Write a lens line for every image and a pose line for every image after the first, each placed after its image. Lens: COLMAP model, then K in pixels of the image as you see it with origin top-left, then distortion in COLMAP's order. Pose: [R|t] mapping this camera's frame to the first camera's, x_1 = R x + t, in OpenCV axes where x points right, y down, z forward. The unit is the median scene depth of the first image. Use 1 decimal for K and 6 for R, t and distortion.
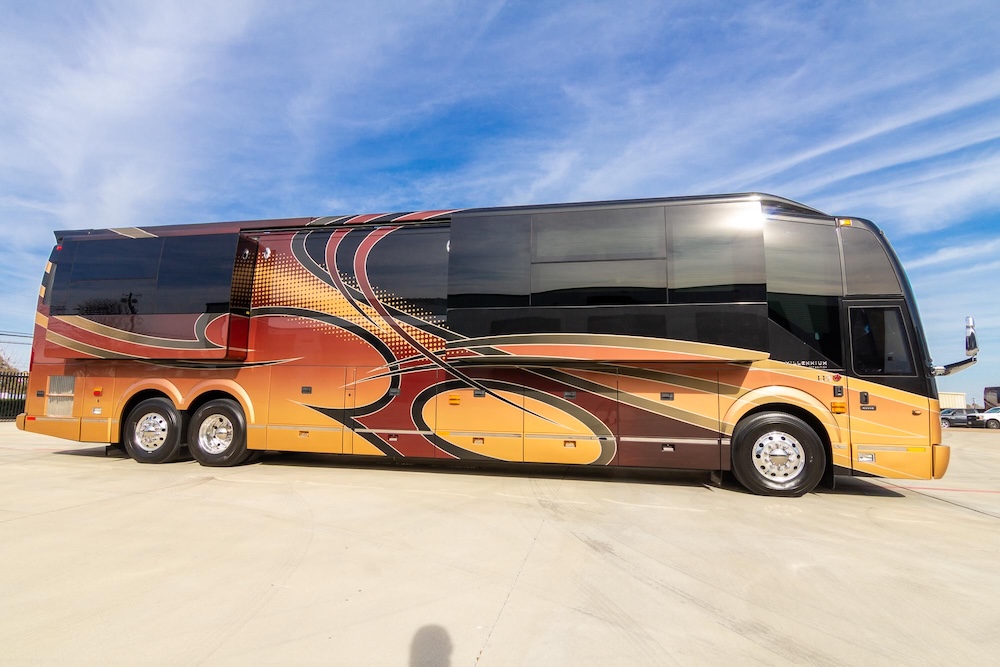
lens RADIAL K [[505.4, 0, 499.9], [0, 505.4, 331.1], [0, 0, 1]] dist [-0.003244, 0.000296]
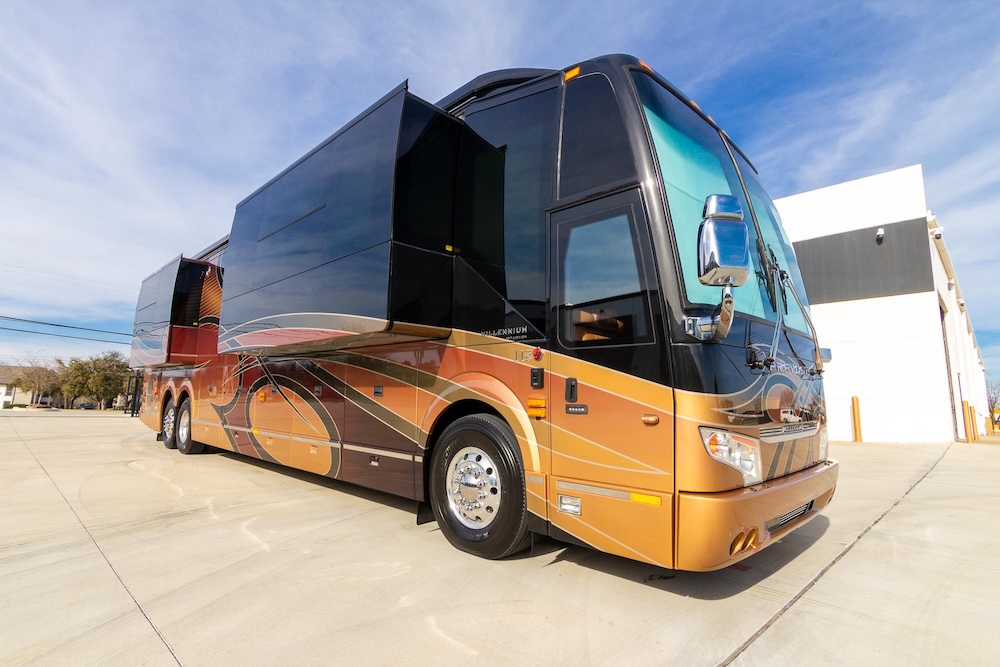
lens RADIAL K [[506.2, 0, 501.2], [0, 506.2, 341.4], [0, 0, 1]] dist [0.000440, 0.000878]
pose [[0.835801, -0.060504, -0.545689, 0.781569], [0.064682, 0.997839, -0.011568, 0.068670], [0.545210, -0.025628, 0.837908, 0.430394]]
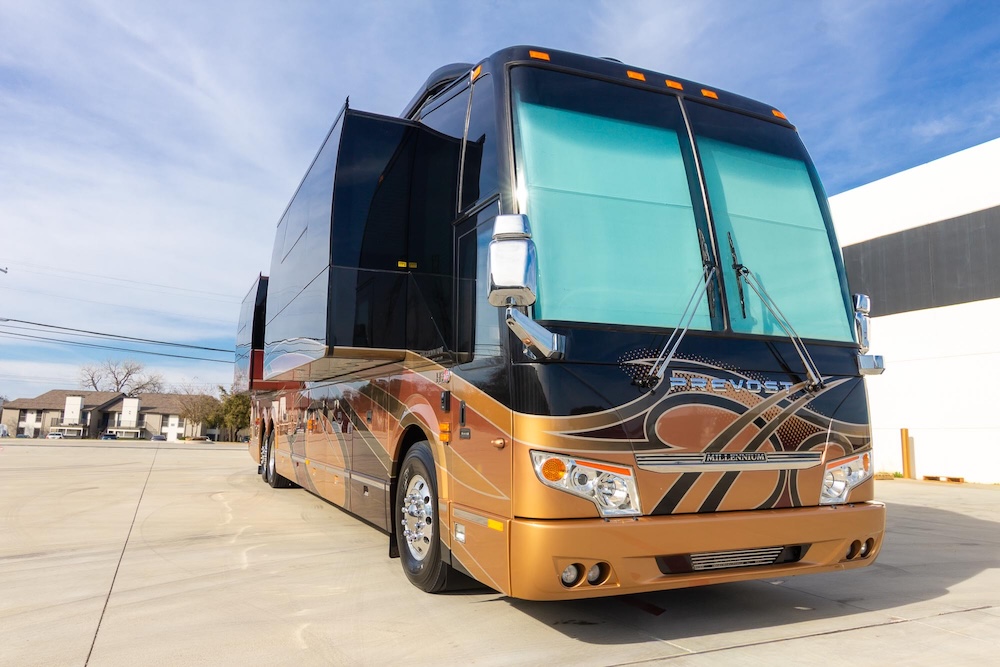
lens RADIAL K [[729.3, 0, 499.8], [0, 729.3, 355.4], [0, 0, 1]] dist [0.003882, 0.002984]
pose [[0.585617, -0.082012, -0.806429, 1.094796], [0.095215, 0.994941, -0.032039, 0.083548], [0.804976, -0.058021, 0.590463, 0.499504]]
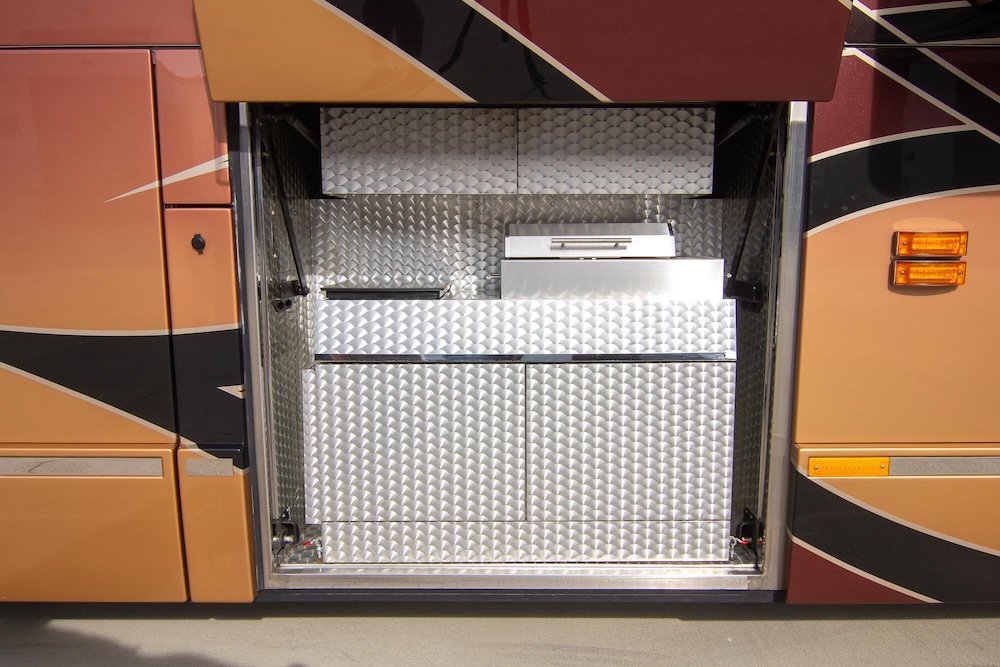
lens RADIAL K [[717.8, 0, 496.6], [0, 717.8, 332.3], [0, 0, 1]] dist [-0.003789, -0.003294]
pose [[0.981373, -0.044040, 0.186996, -0.252566], [-0.004172, 0.968254, 0.249932, 0.098525], [-0.192067, -0.246057, 0.950035, 0.777340]]
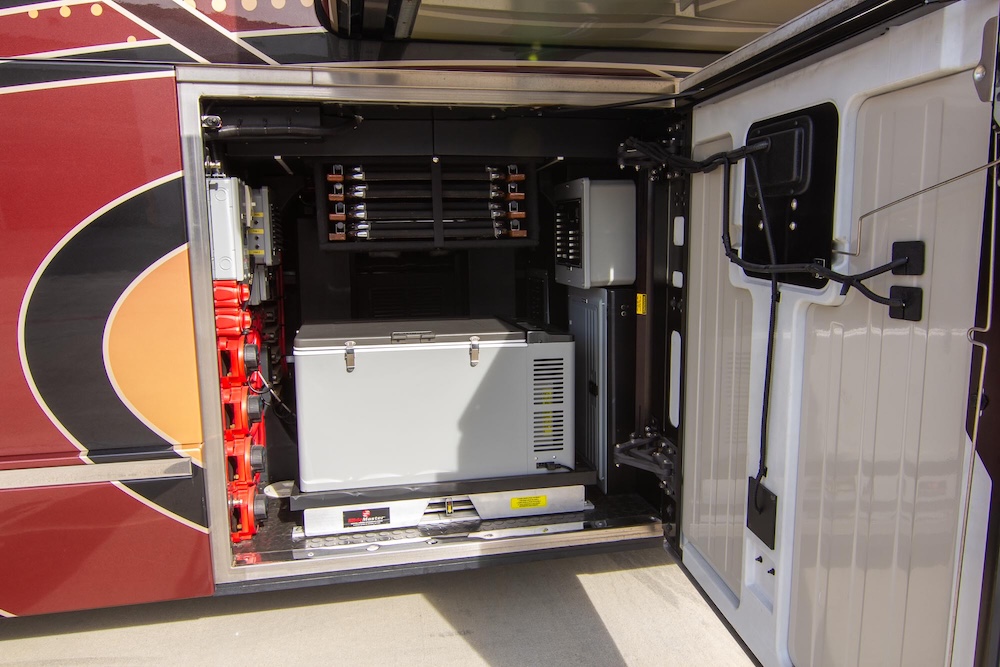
lens RADIAL K [[717.8, 0, 496.6], [0, 717.8, 332.3], [0, 0, 1]] dist [-0.003789, -0.003294]
pose [[0.920206, -0.082848, 0.382567, -0.121603], [-0.020027, 0.966100, 0.257390, 0.090415], [-0.390922, -0.244514, 0.887352, 0.727995]]
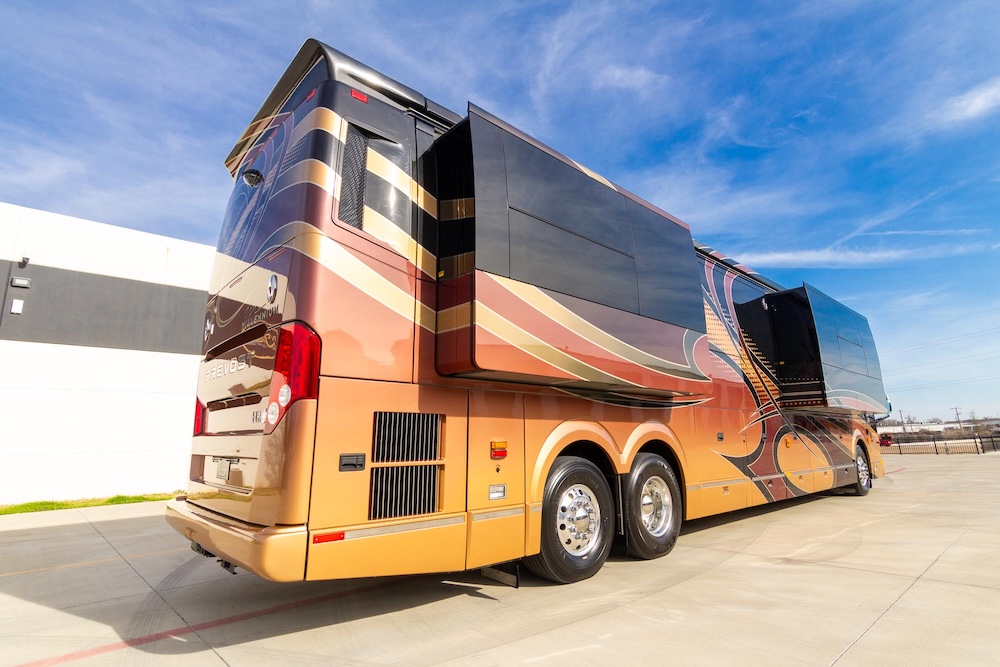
lens RADIAL K [[505.4, 0, 499.9], [0, 505.4, 331.1], [0, 0, 1]] dist [-0.003244, 0.000296]
pose [[0.590868, 0.148826, 0.792922, -1.331812], [-0.078357, 0.988778, -0.127197, 0.080057], [-0.802954, 0.013025, 0.595899, 0.809892]]
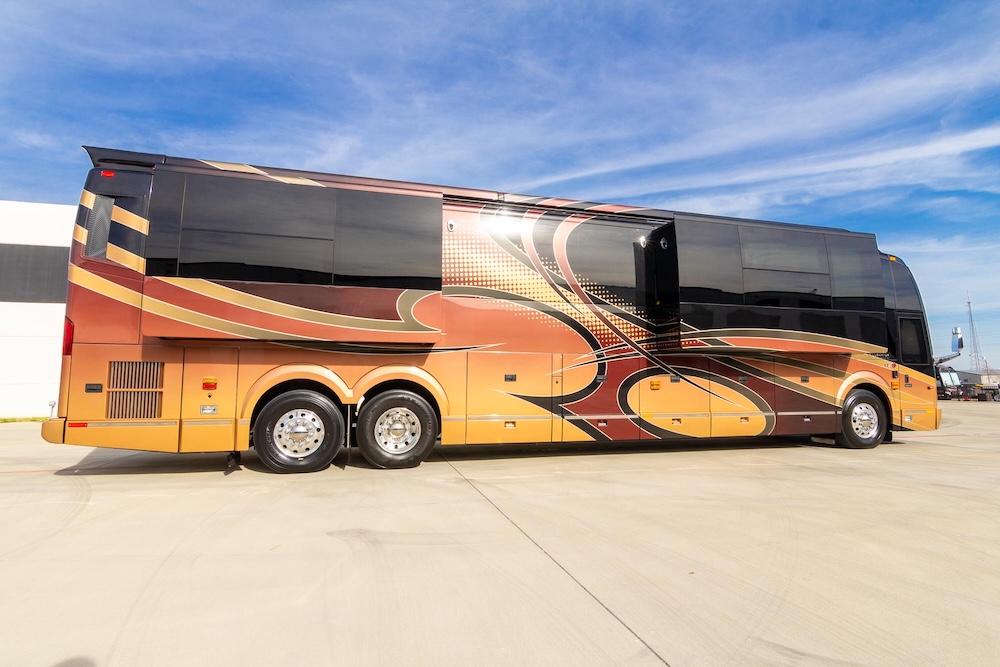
lens RADIAL K [[520.7, 0, 503.5], [0, 520.7, 329.7], [0, 0, 1]] dist [-0.001874, -0.000035]
pose [[0.888412, 0.029506, 0.458098, -0.863063], [-0.045722, 0.998657, 0.024348, 0.003743], [-0.456765, -0.042576, 0.888568, 0.150601]]
